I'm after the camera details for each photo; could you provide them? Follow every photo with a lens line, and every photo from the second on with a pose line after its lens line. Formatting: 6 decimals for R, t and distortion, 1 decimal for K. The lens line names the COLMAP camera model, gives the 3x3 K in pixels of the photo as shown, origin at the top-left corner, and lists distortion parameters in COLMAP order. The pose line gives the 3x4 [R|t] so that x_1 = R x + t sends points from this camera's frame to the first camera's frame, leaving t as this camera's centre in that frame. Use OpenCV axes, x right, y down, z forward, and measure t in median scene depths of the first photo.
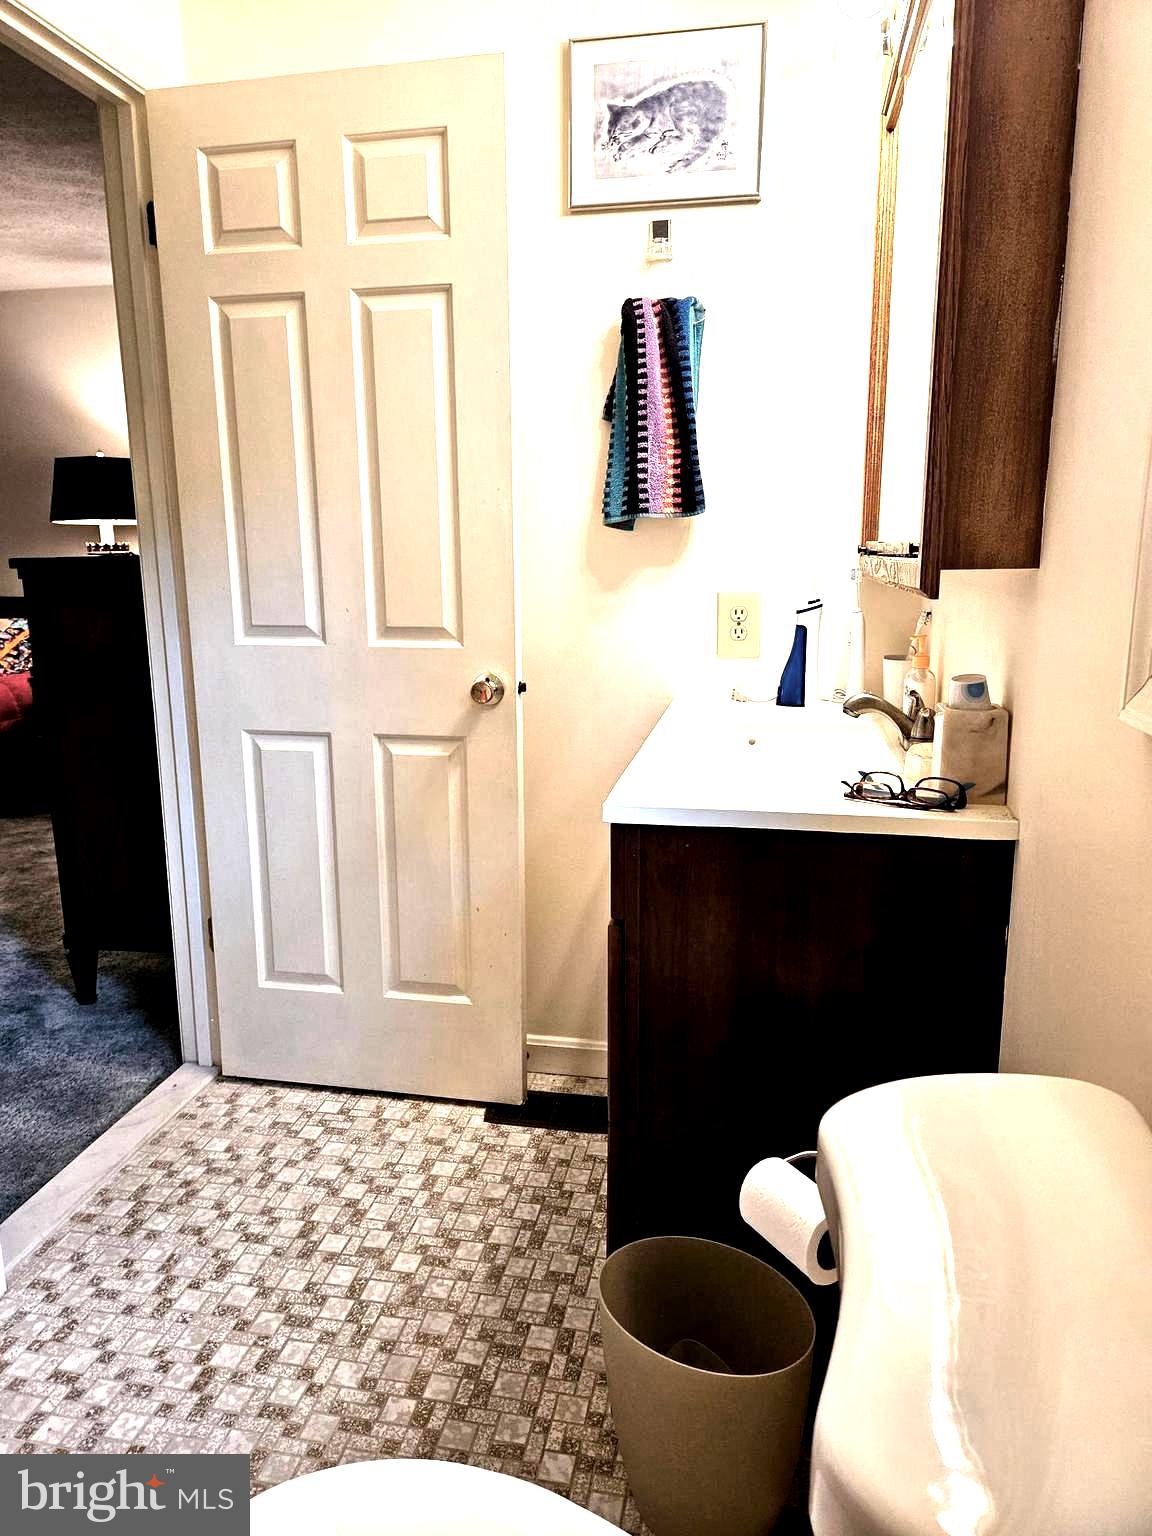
lens RADIAL K [[1018.7, 0, 586.2], [0, 1018.7, 743.2], [0, 0, 1]] dist [0.084732, -0.073754]
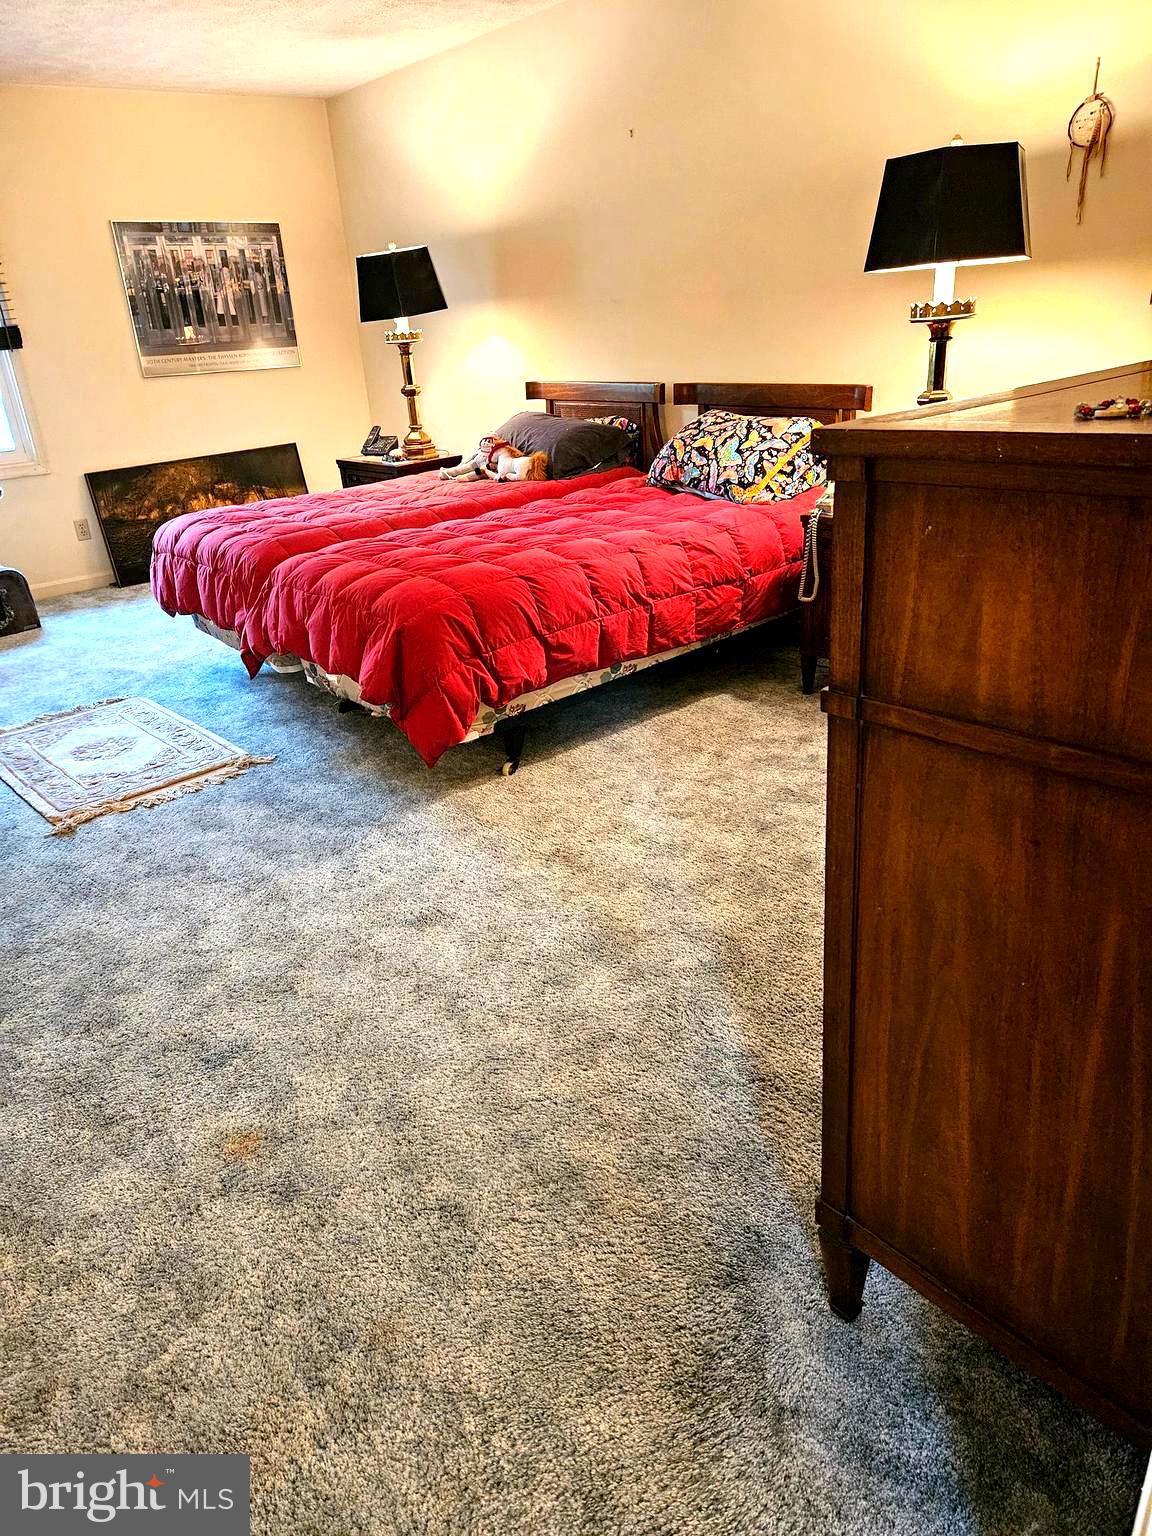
lens RADIAL K [[1018.7, 0, 567.5], [0, 1018.7, 751.5], [0, 0, 1]] dist [0.084732, -0.073754]
pose [[0.765380, 0.214291, -0.606855, -0.187158], [-0.059521, 0.962466, 0.264795, -0.079306], [0.640820, -0.166549, 0.749407, 0.323437]]
